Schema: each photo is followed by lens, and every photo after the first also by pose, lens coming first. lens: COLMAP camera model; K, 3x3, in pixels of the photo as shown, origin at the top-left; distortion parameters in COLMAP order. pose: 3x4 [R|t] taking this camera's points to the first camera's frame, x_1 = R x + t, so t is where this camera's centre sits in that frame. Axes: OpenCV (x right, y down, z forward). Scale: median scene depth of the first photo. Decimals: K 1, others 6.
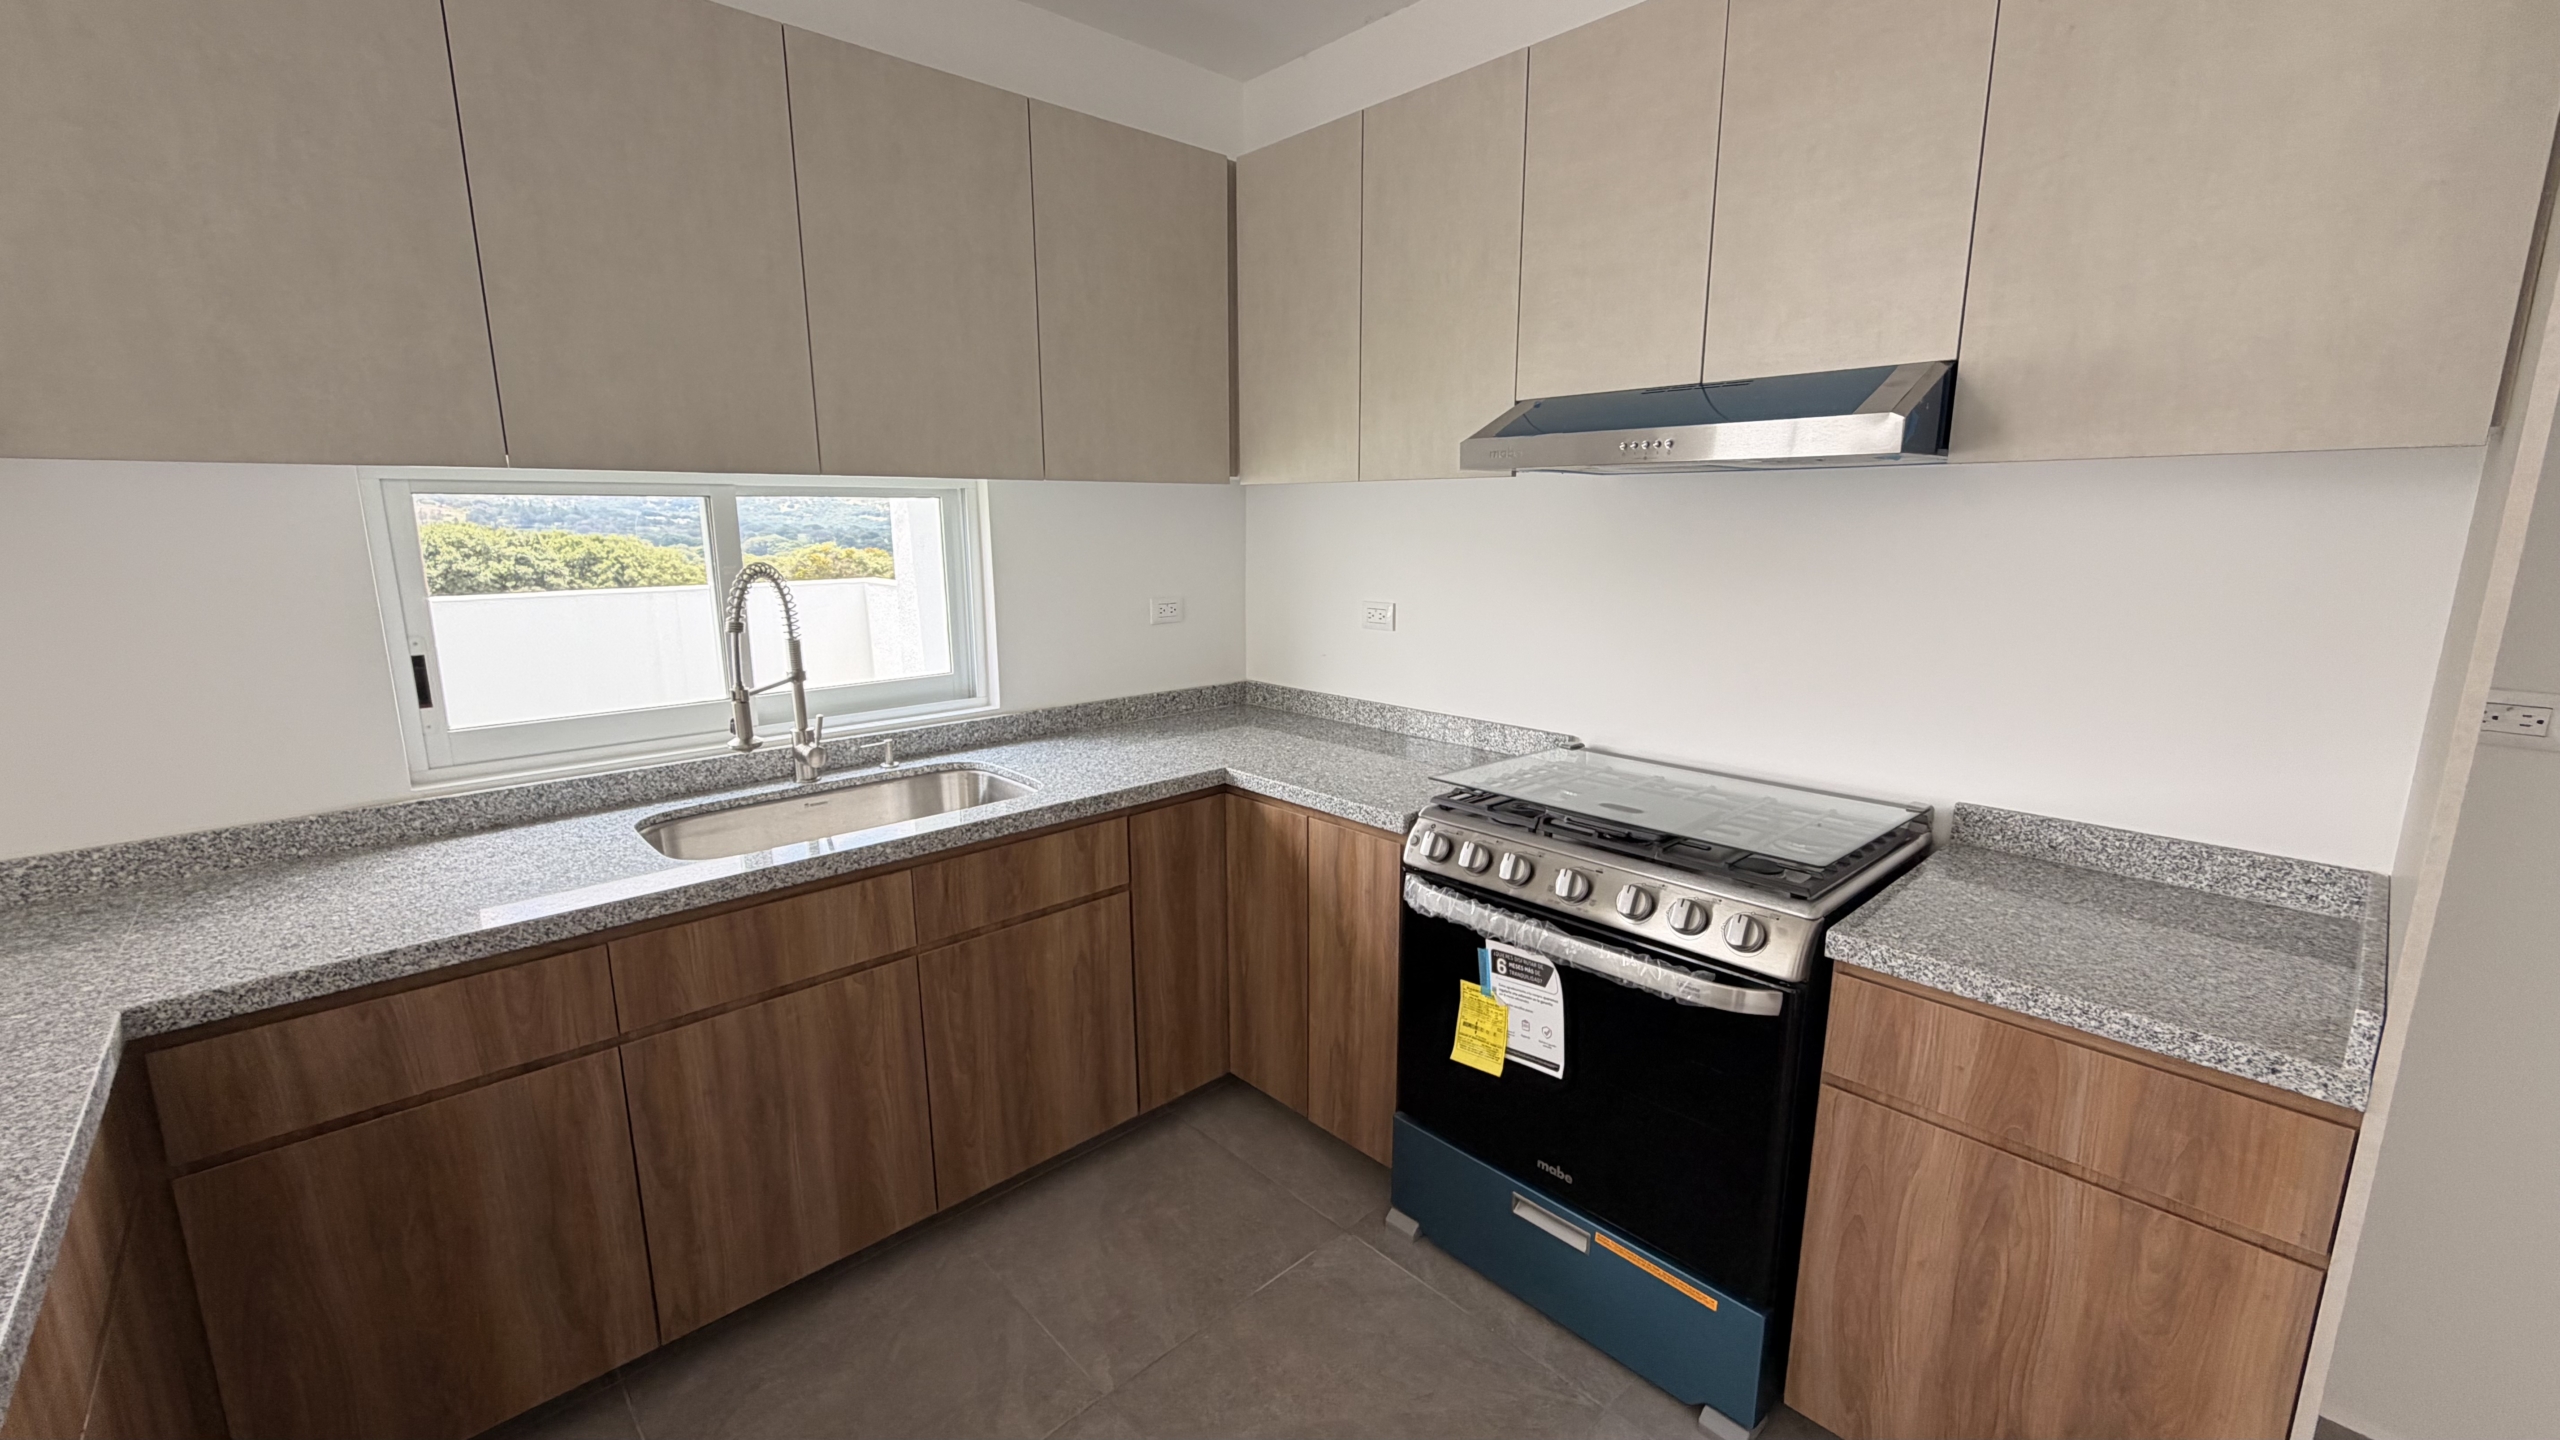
lens RADIAL K [[1027.9, 0, 1274.6], [0, 1027.9, 712.4], [0, 0, 1]] dist [-0.001760, 0.000007]
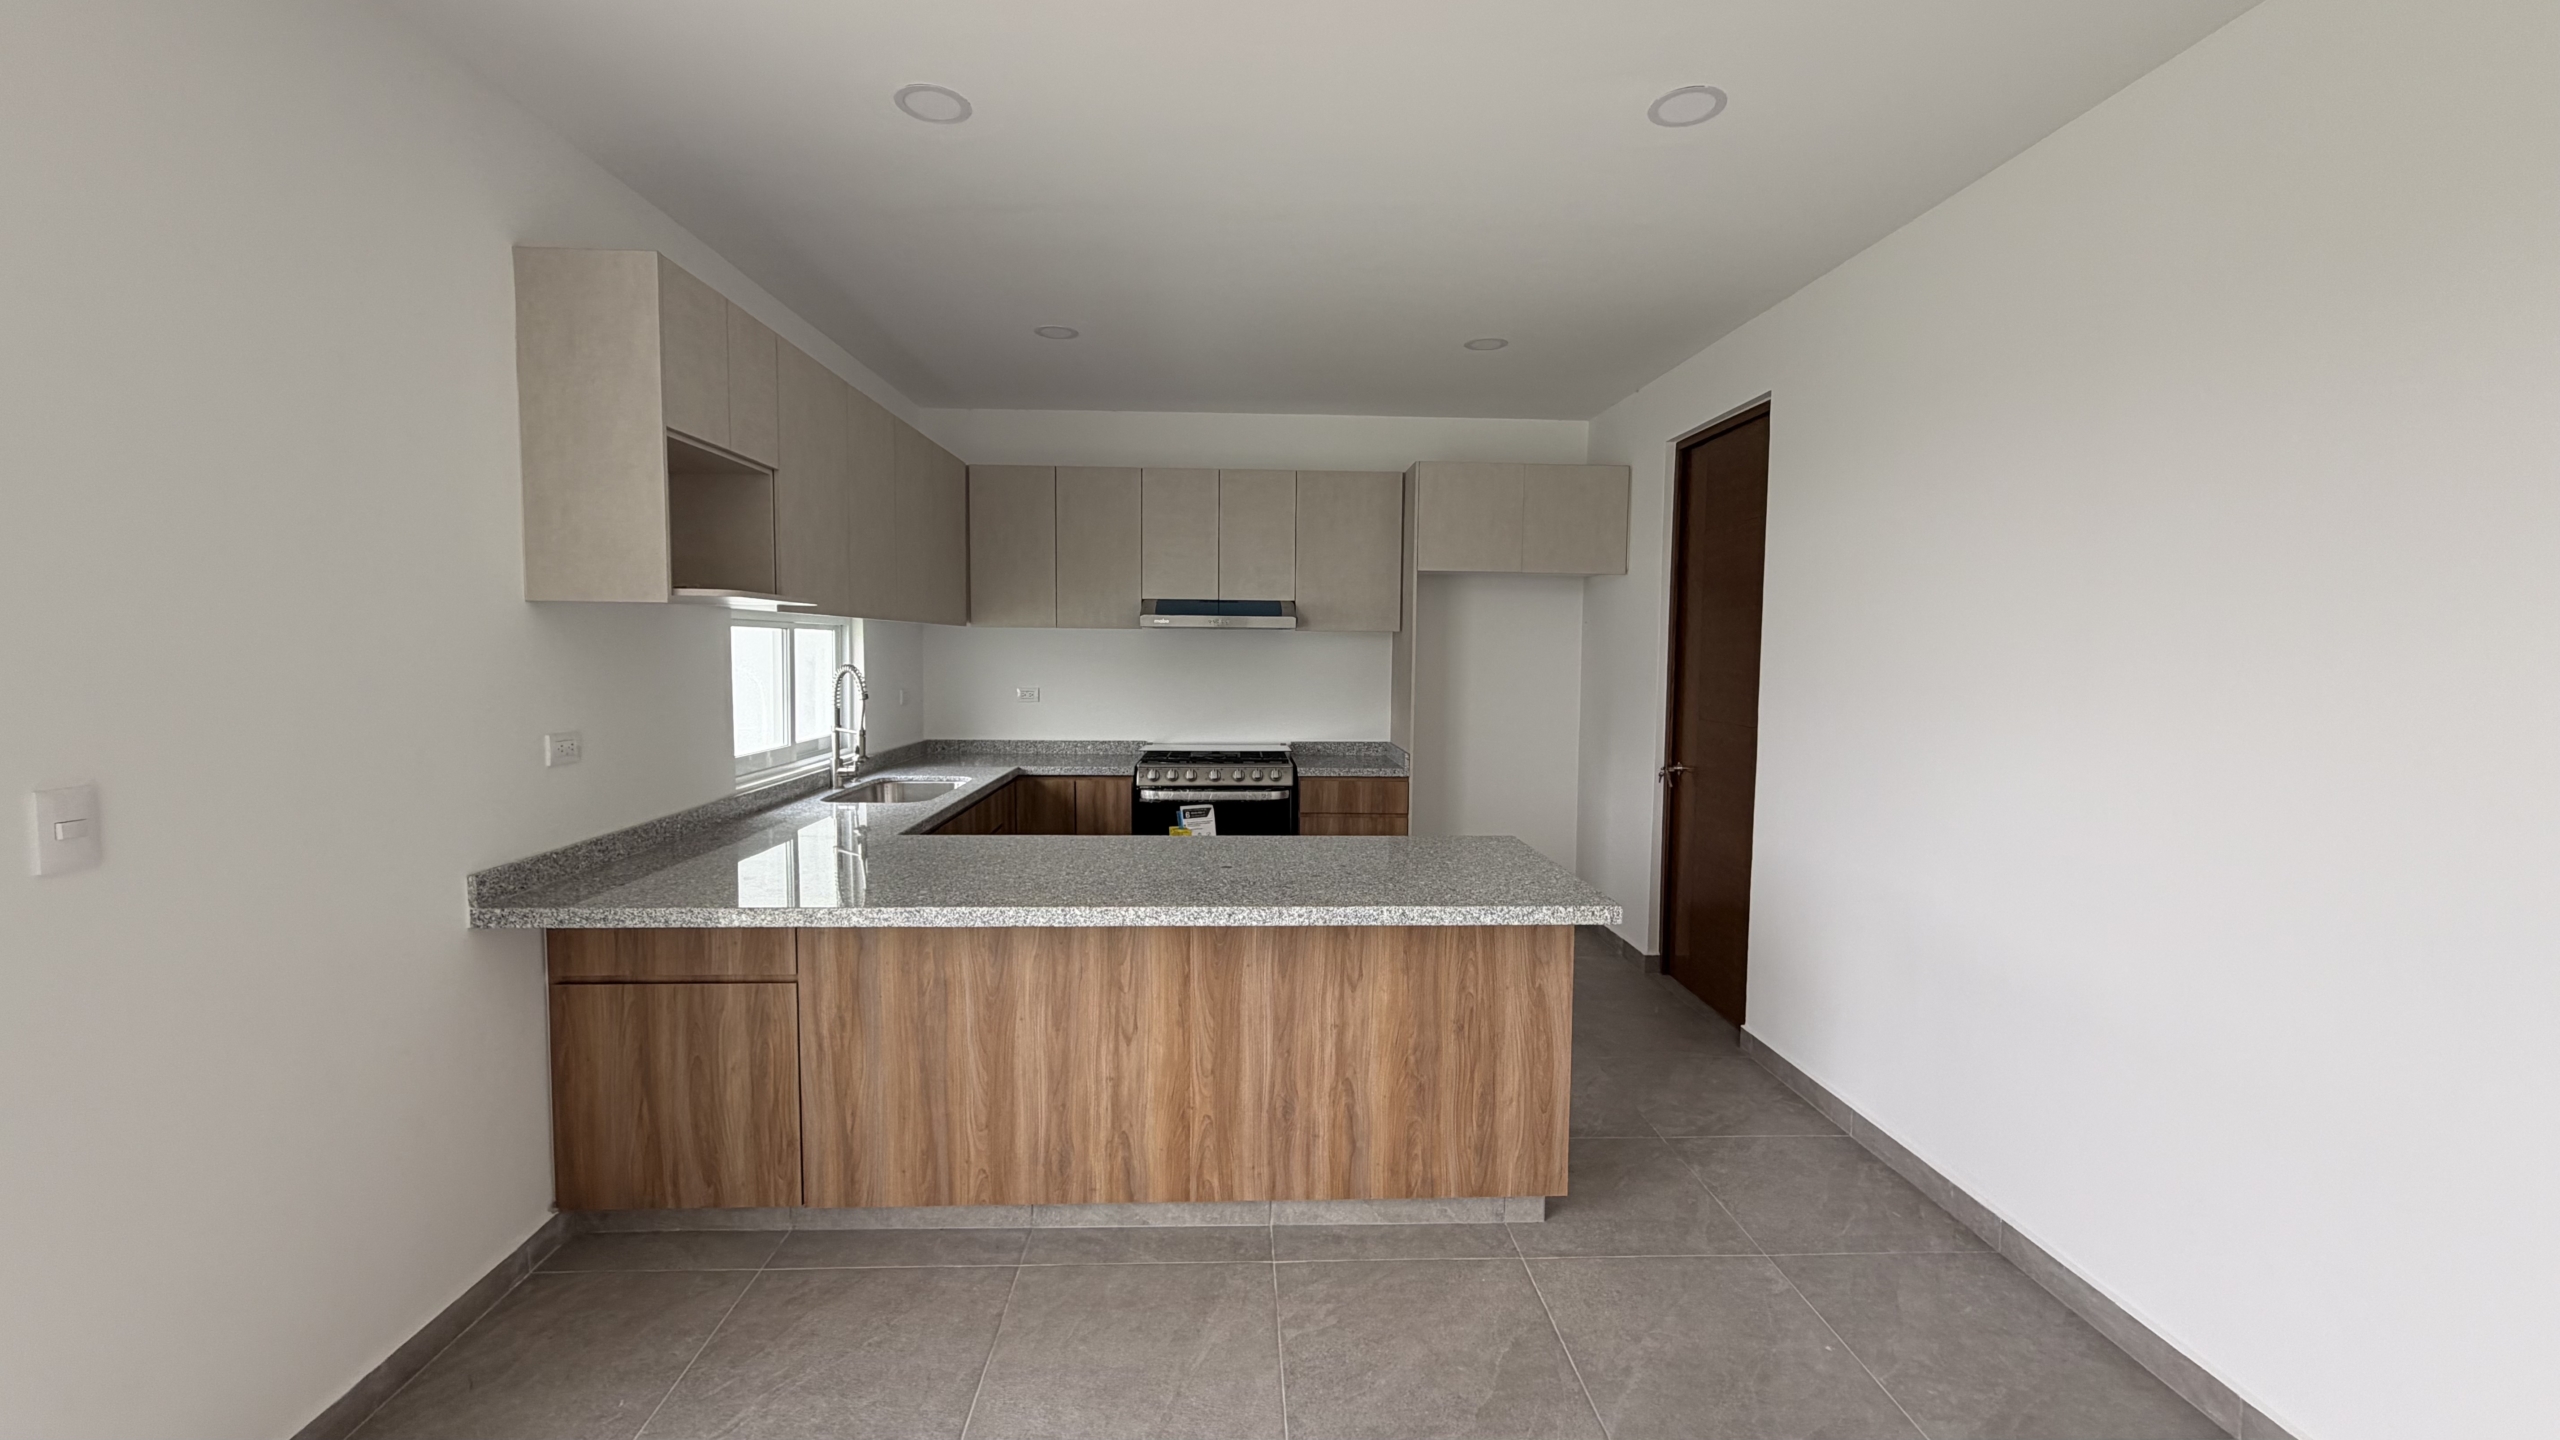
lens RADIAL K [[1027.9, 0, 1279.5], [0, 1027.9, 720.8], [0, 0, 1]] dist [-0.001760, 0.000007]
pose [[0.635026, -0.046182, 0.771109, -1.424958], [0.137087, 0.989105, -0.053657, 0.160148], [-0.760230, 0.139782, 0.634438, -0.754962]]
